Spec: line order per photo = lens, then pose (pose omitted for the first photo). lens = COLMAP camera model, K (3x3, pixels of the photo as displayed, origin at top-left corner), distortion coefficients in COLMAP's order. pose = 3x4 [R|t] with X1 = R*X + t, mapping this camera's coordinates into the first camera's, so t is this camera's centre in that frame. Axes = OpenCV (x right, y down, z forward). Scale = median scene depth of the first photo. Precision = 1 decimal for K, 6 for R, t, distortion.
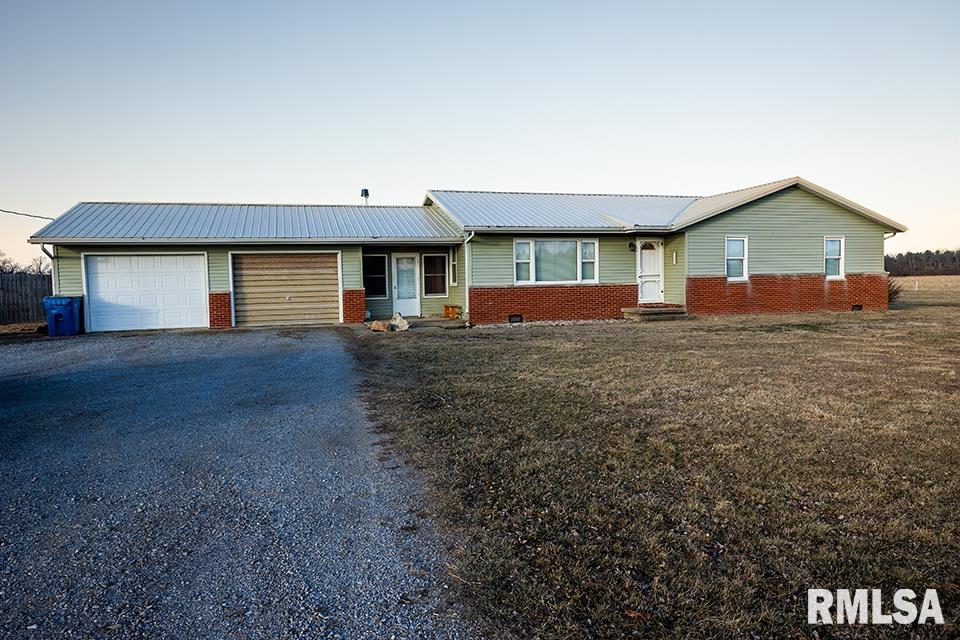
lens RADIAL K [[653.1, 0, 483.0], [0, 653.1, 316.5], [0, 0, 1]] dist [-0.043170, -0.001101]
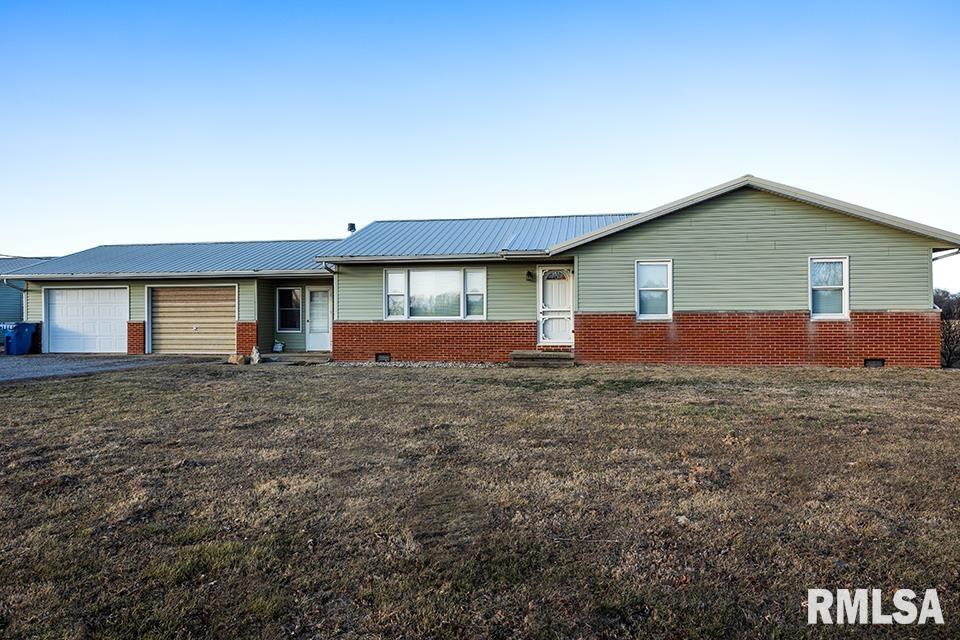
lens RADIAL K [[653.1, 0, 480.1], [0, 653.1, 318.7], [0, 0, 1]] dist [-0.043170, -0.001101]
pose [[0.900119, 0.015587, -0.435365, 0.543389], [-0.037463, 0.998427, -0.041708, -0.016854], [0.434031, 0.053852, 0.899287, 0.238038]]
